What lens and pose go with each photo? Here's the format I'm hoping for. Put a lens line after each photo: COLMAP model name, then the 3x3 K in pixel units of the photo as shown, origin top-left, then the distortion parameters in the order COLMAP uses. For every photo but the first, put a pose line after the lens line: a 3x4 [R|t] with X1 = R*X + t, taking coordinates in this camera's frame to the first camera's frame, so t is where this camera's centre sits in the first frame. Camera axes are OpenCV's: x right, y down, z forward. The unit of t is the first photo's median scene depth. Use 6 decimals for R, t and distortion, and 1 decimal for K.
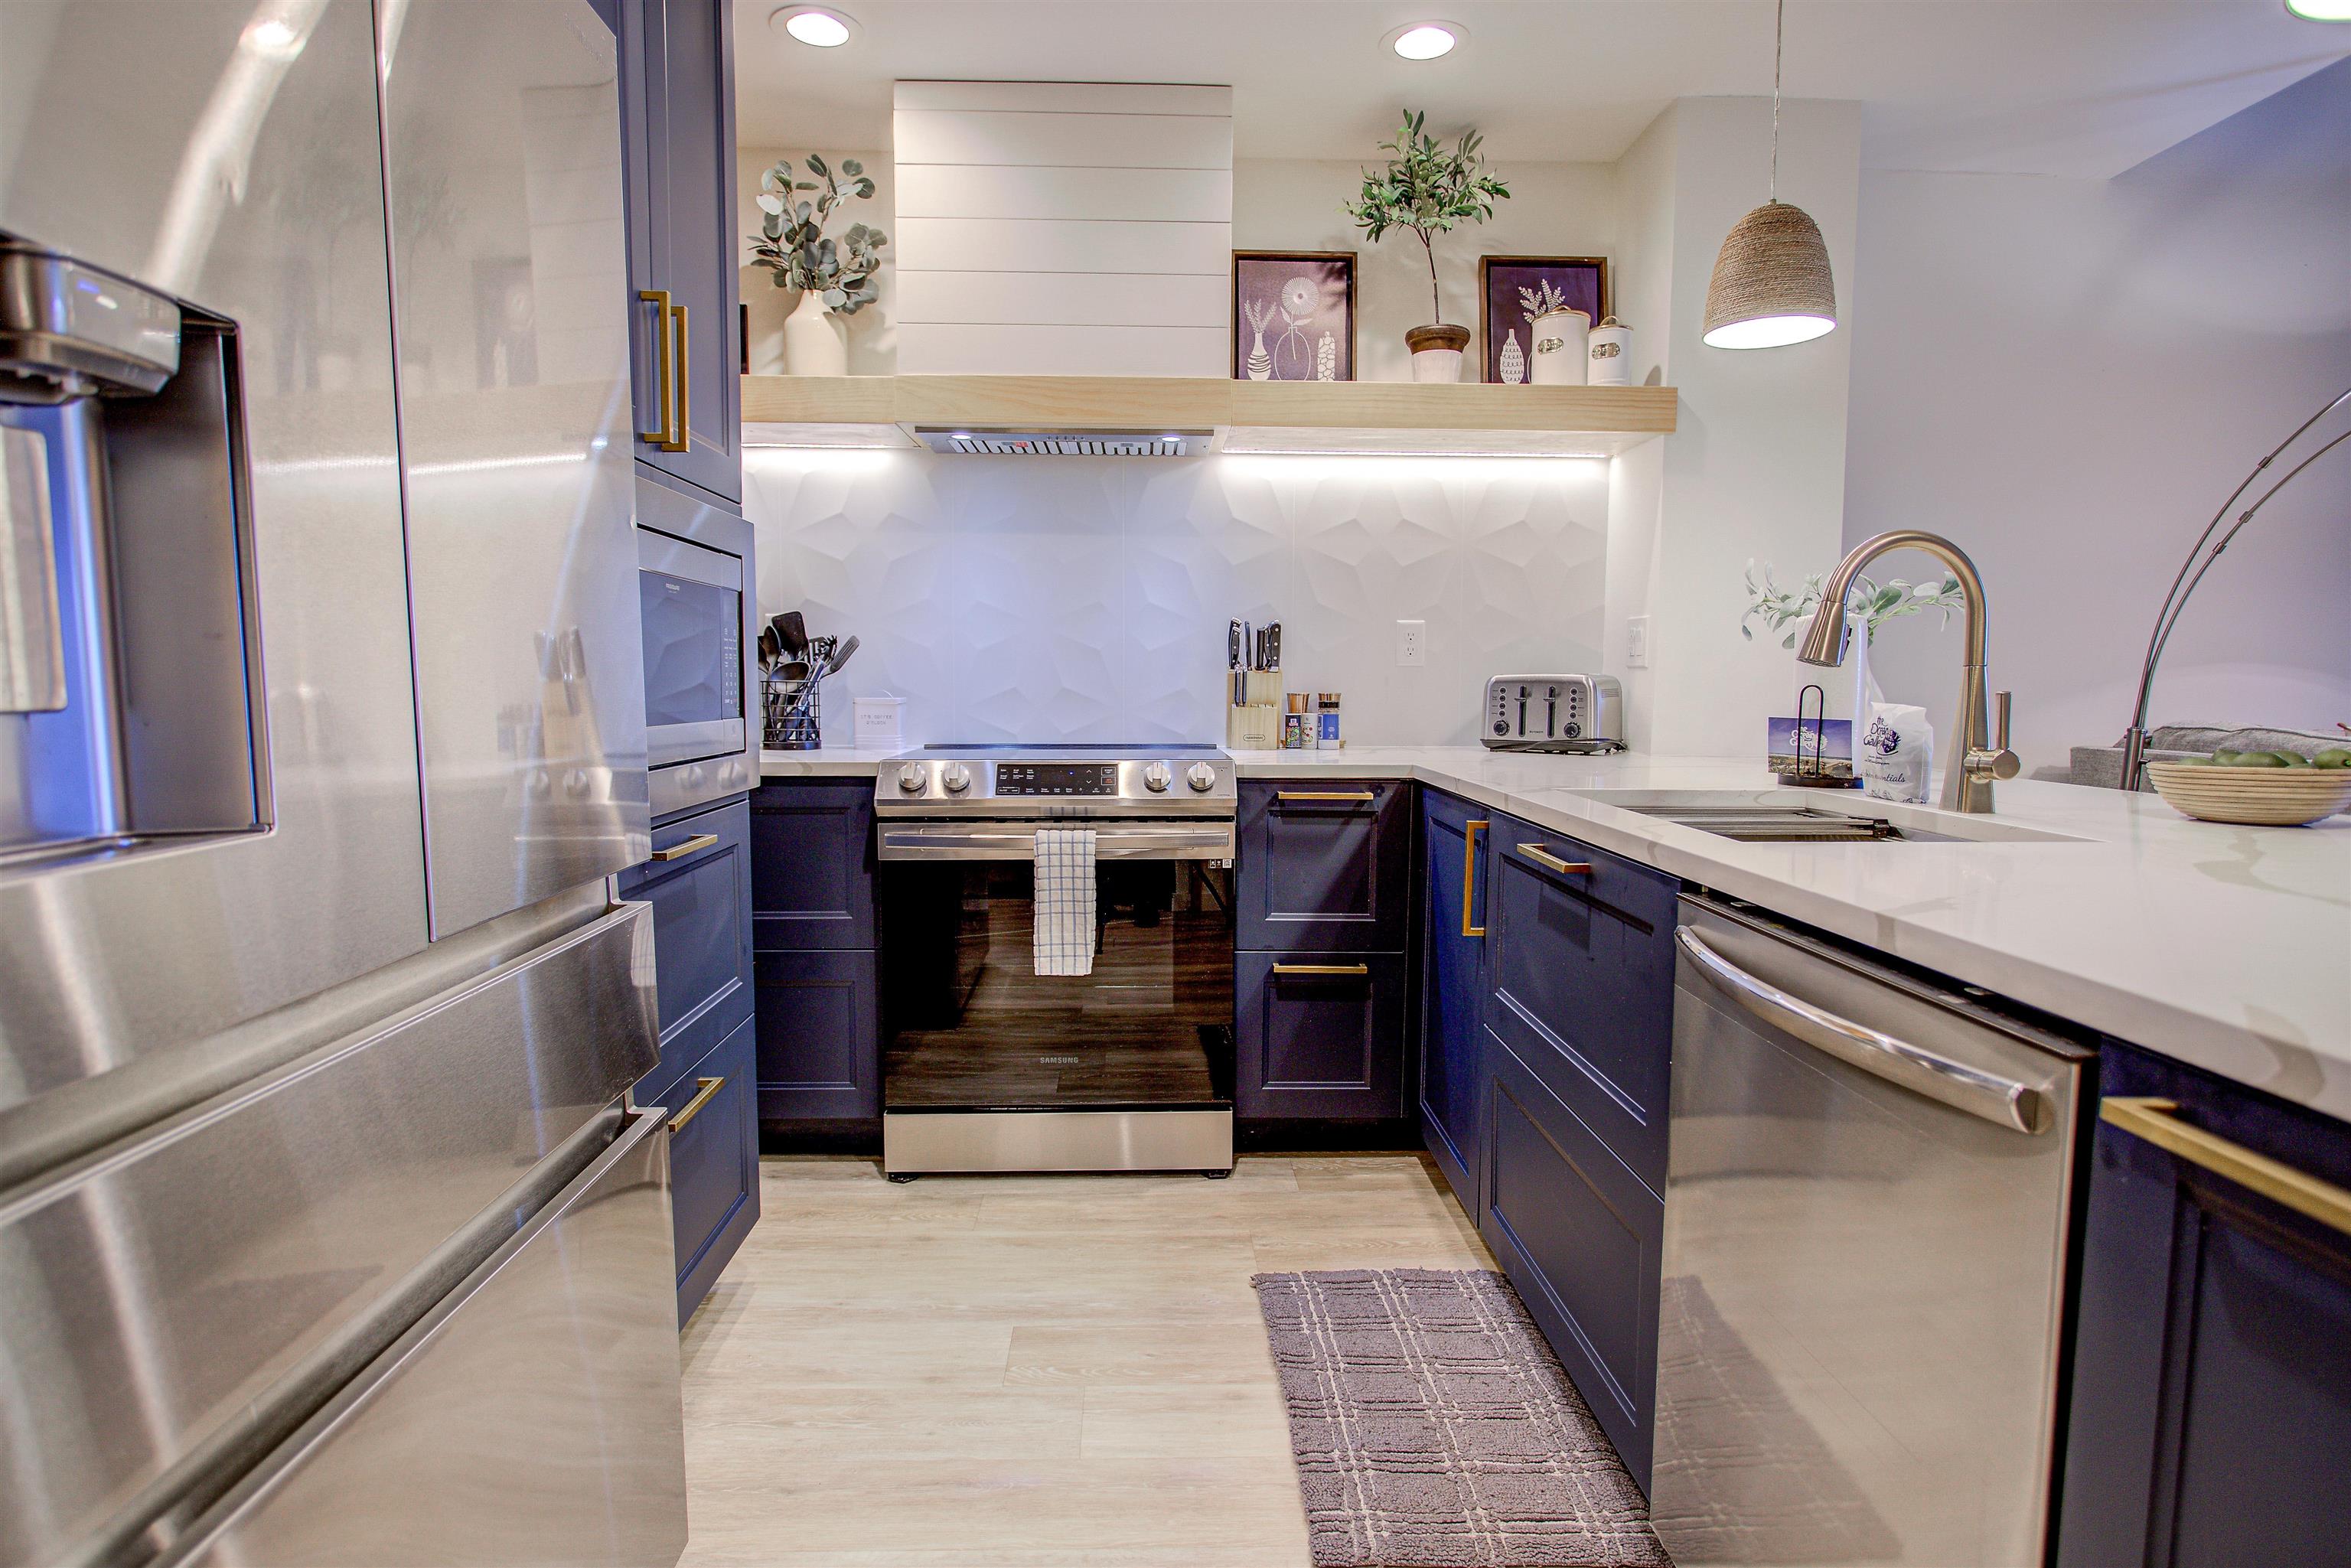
lens RADIAL K [[1232.2, 0, 1175.5], [0, 1232.2, 784.0], [0, 0, 1]] dist [-0.014572, 0.003468]
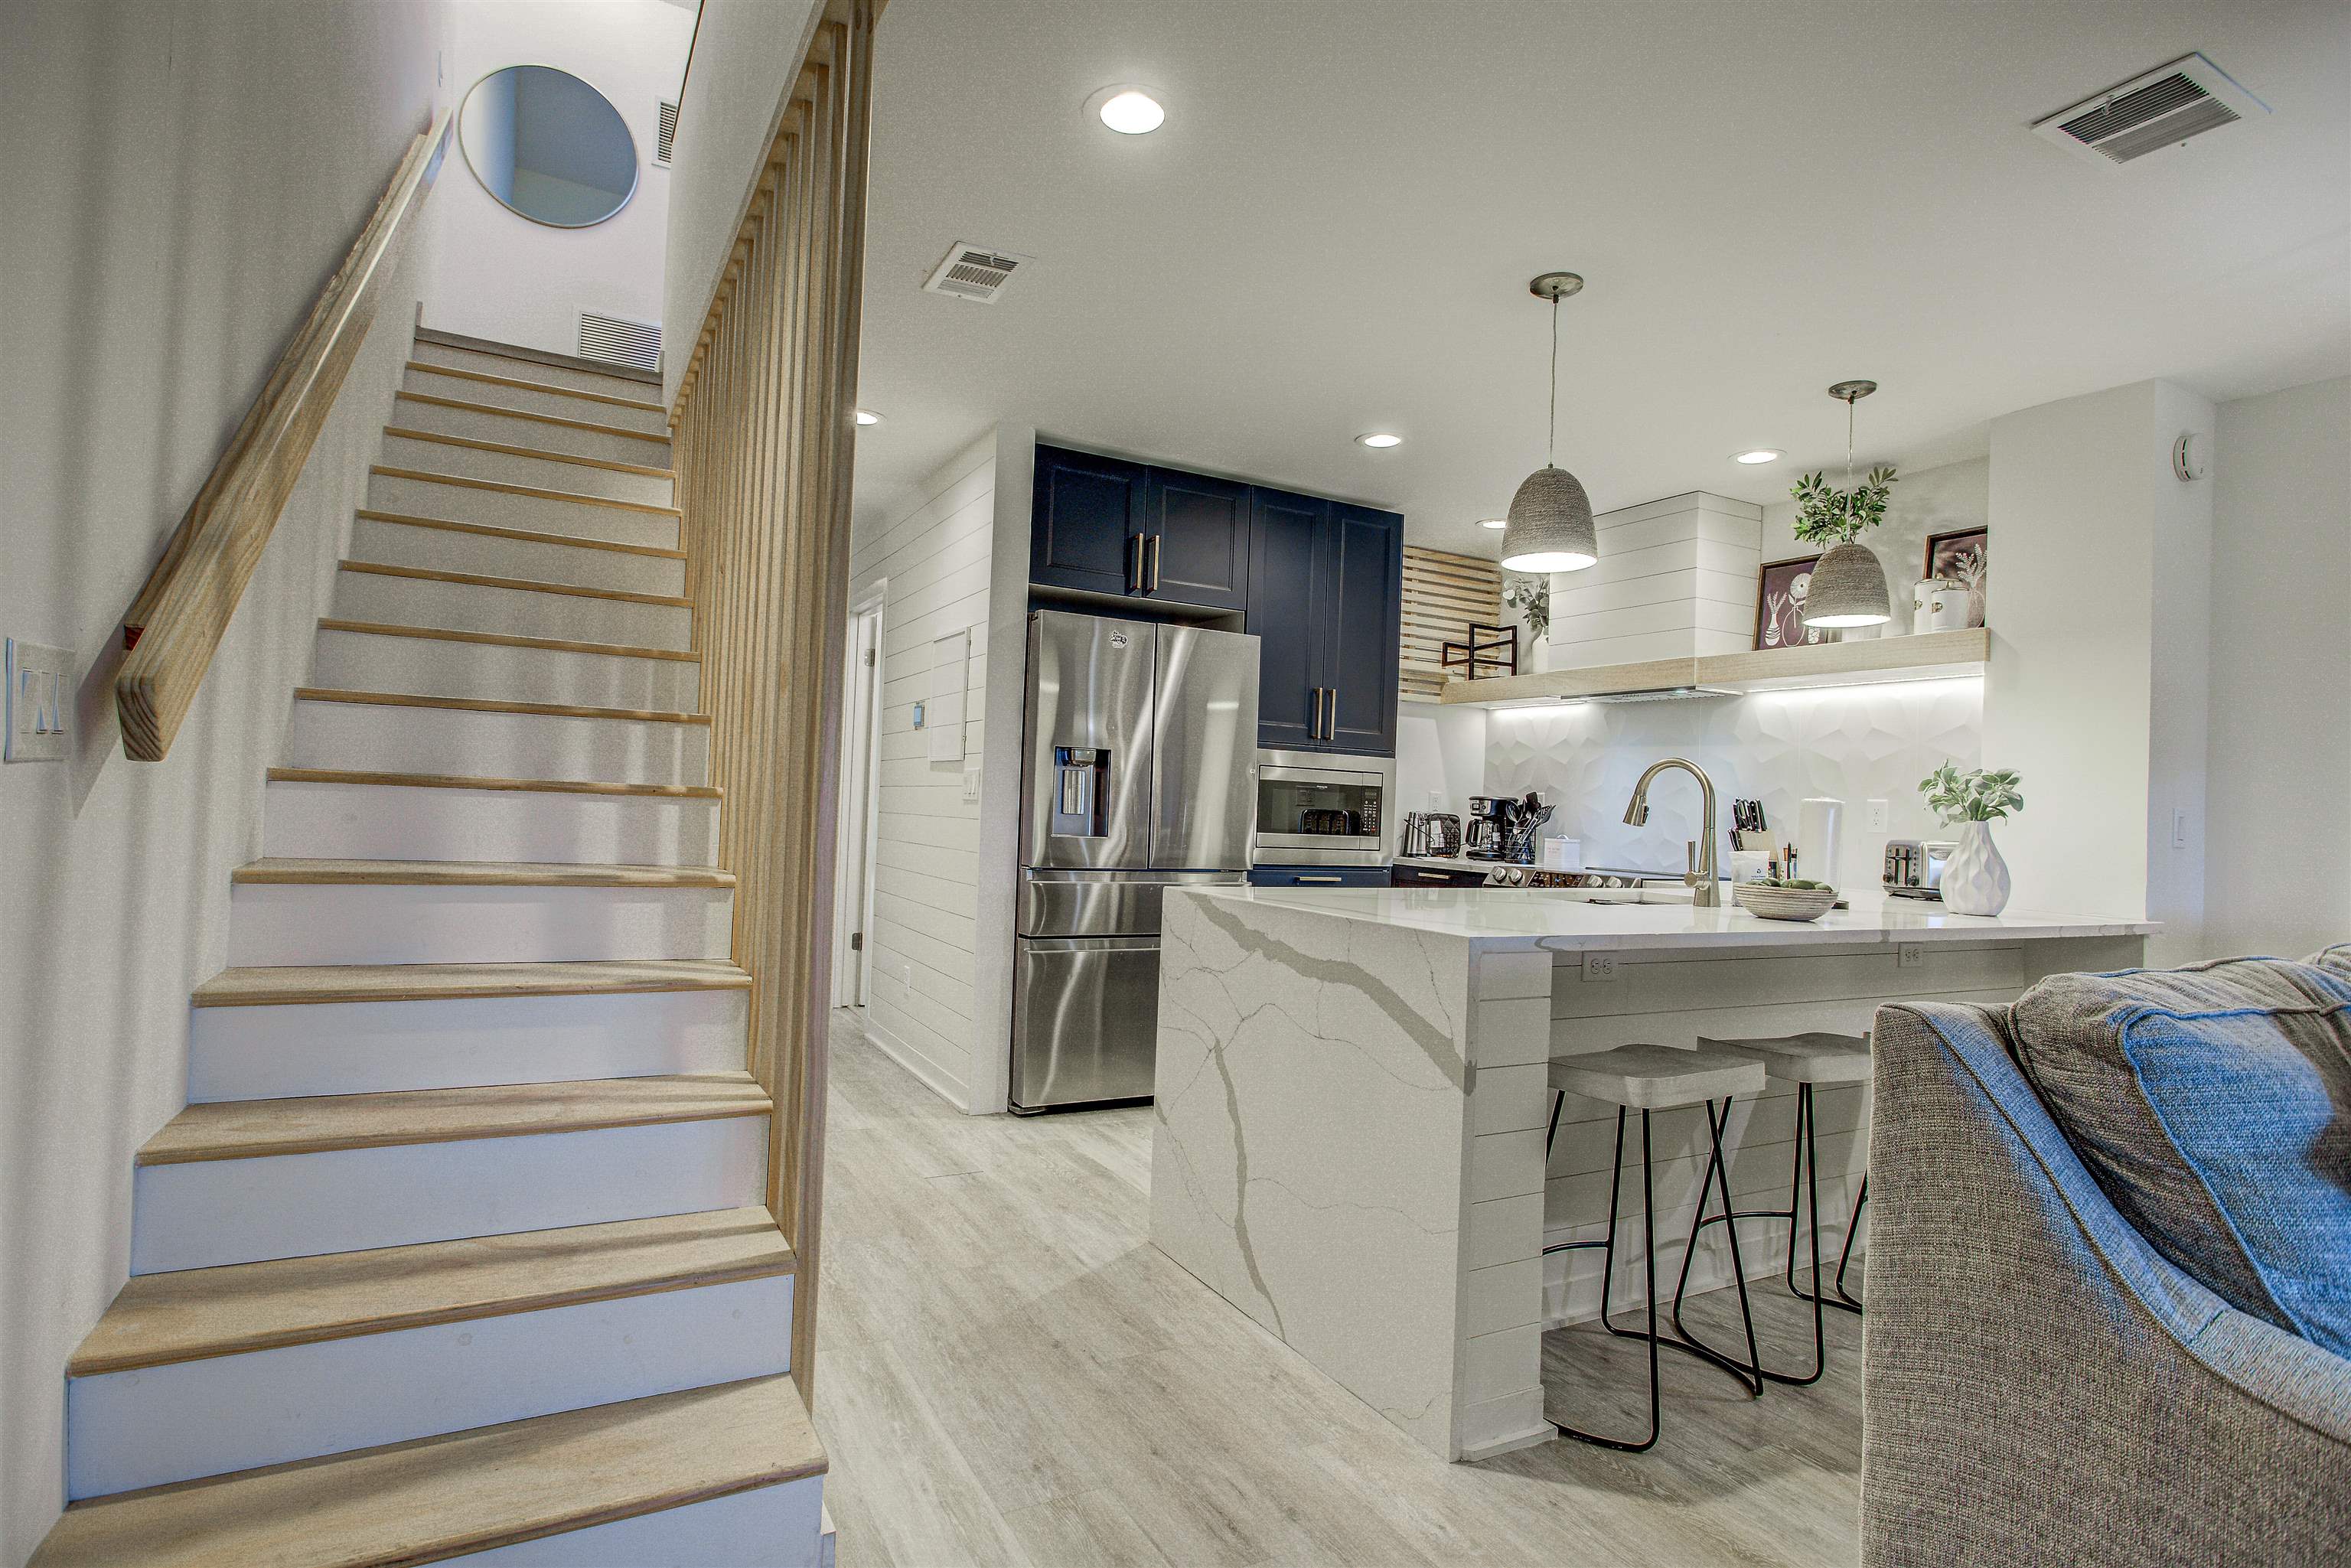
lens RADIAL K [[1203.8, 0, 1177.4], [0, 1203.8, 782.0], [0, 0, 1]] dist [-0.001479, 0.000737]
pose [[0.449458, -0.000584, -0.893301, 1.076690], [-0.115956, 0.991501, -0.058991, 0.018483], [0.885743, 0.130098, 0.445571, -0.305827]]
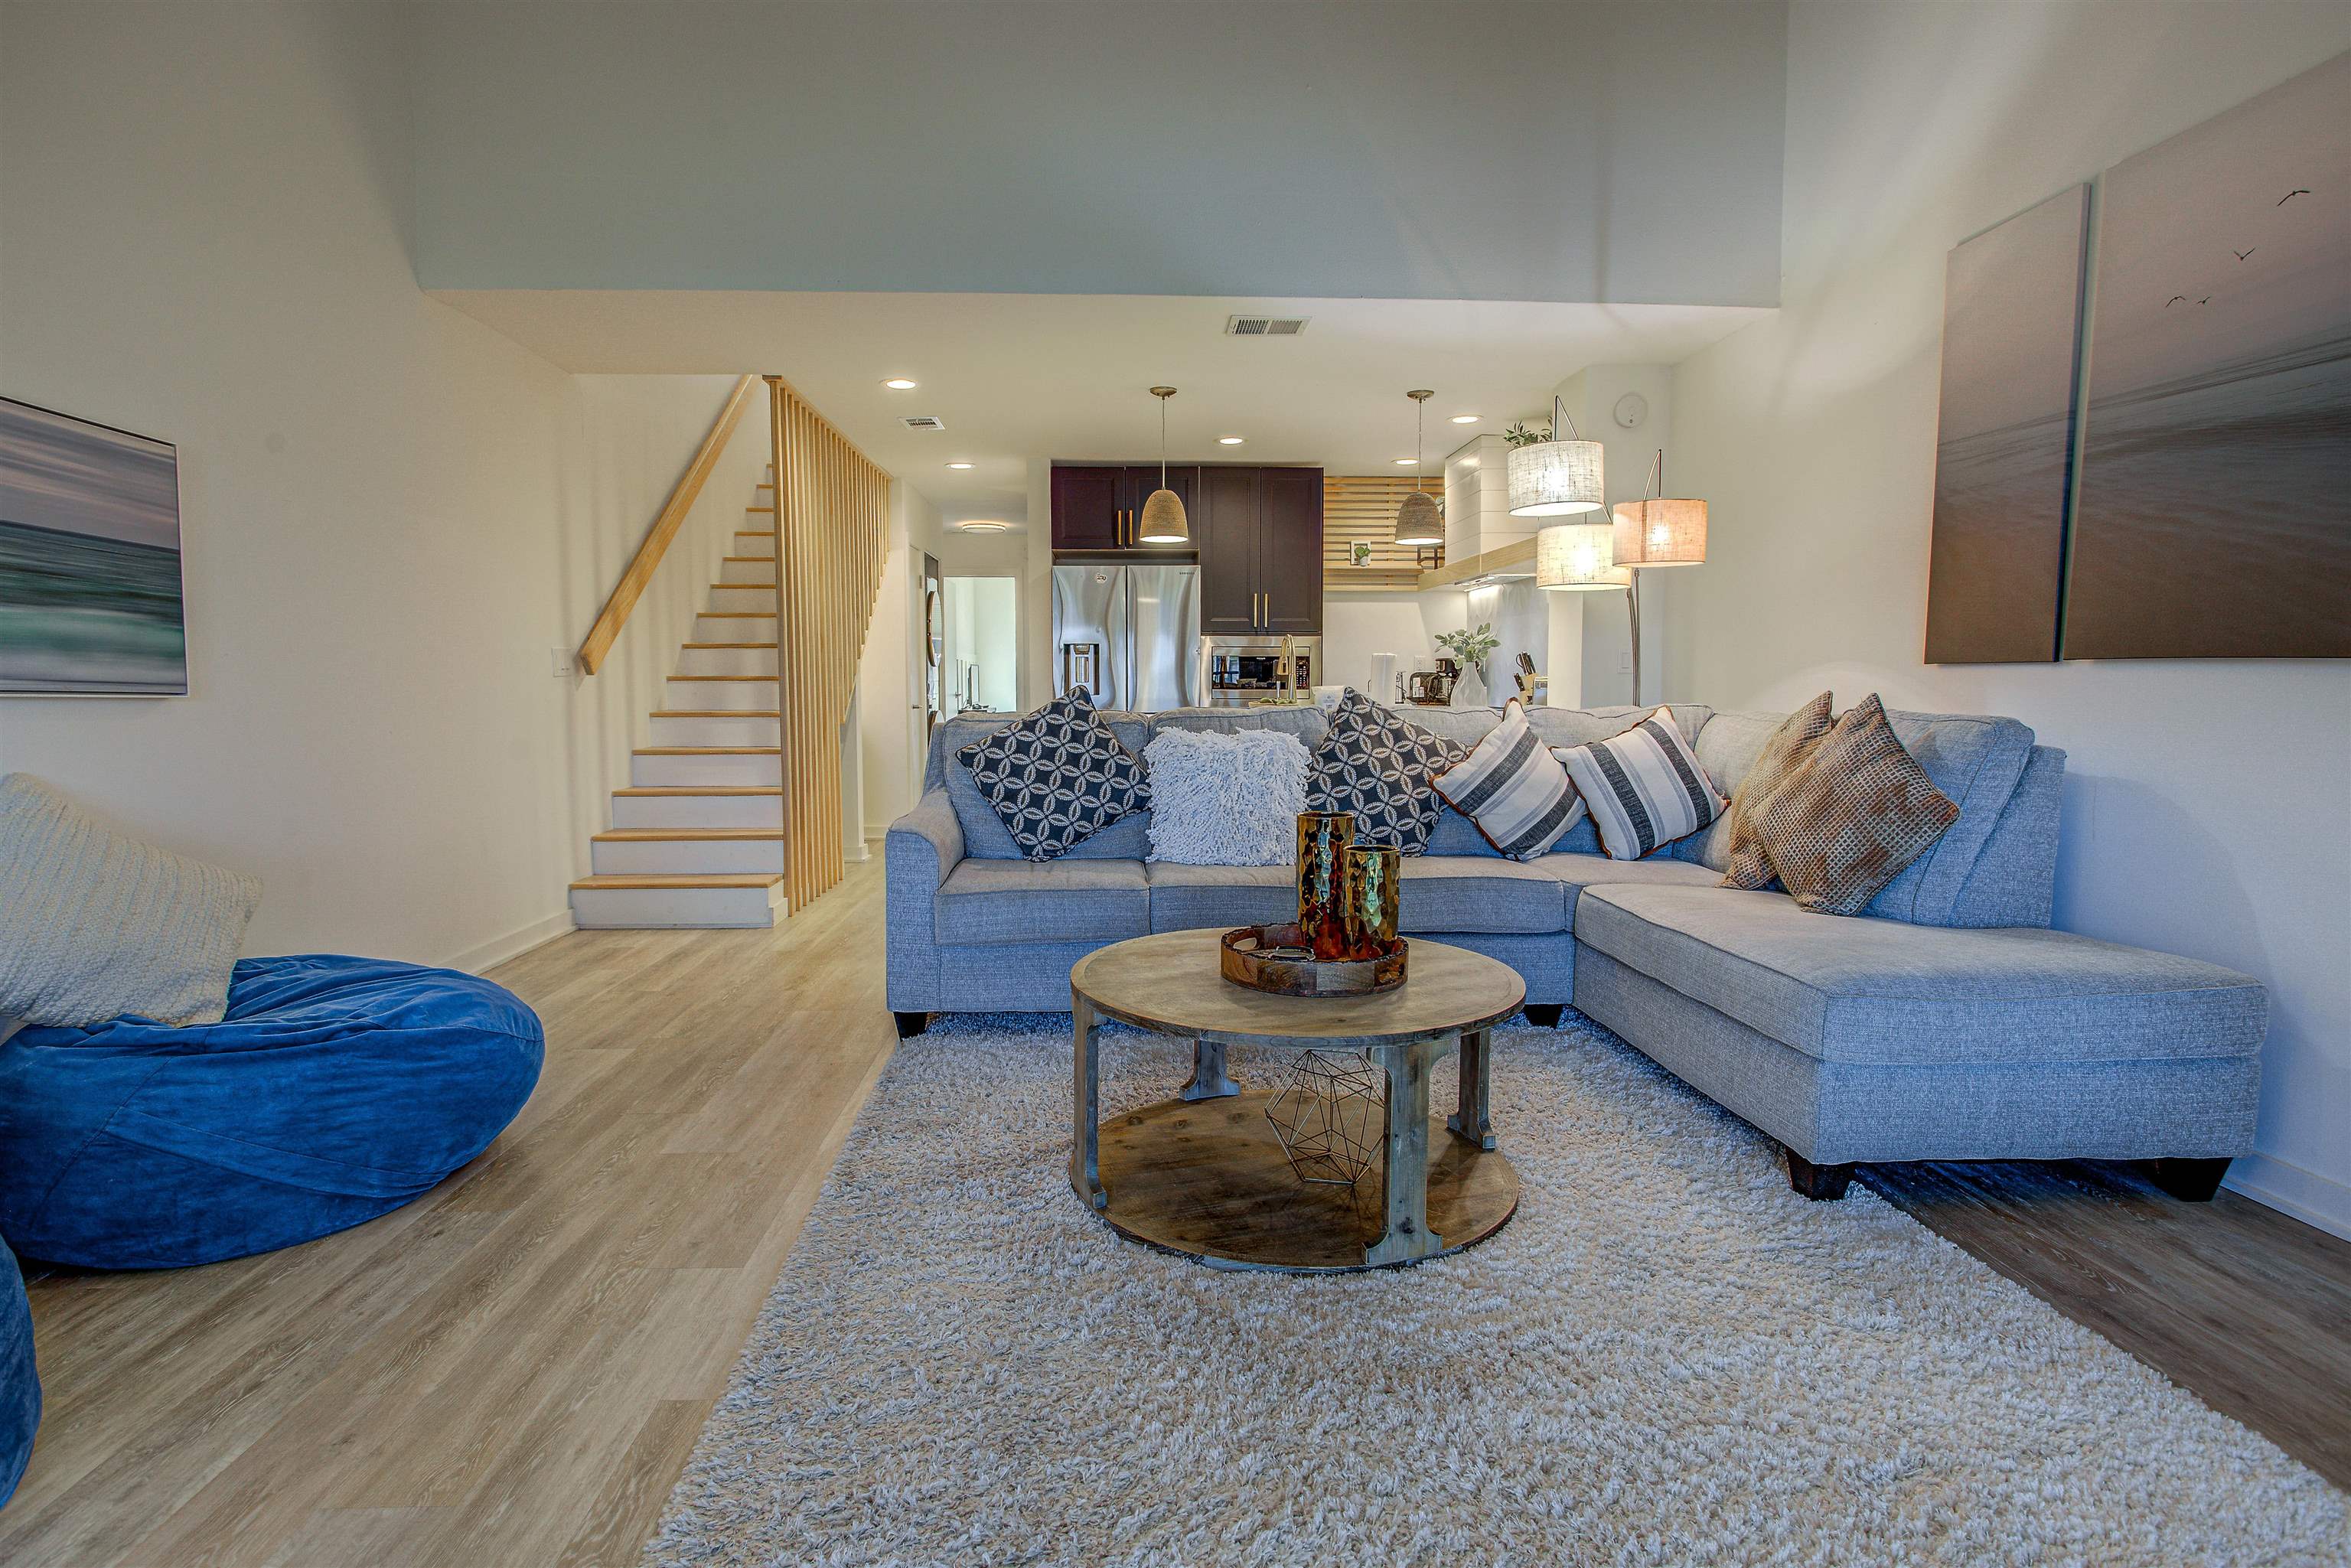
lens RADIAL K [[1232.2, 0, 1175.5], [0, 1232.2, 784.0], [0, 0, 1]] dist [-0.014572, 0.003468]
pose [[0.011257, 0.083438, -0.996449, 2.223033], [-0.080707, 0.993337, 0.082266, -0.027054], [0.996674, 0.079494, 0.017916, 0.353091]]
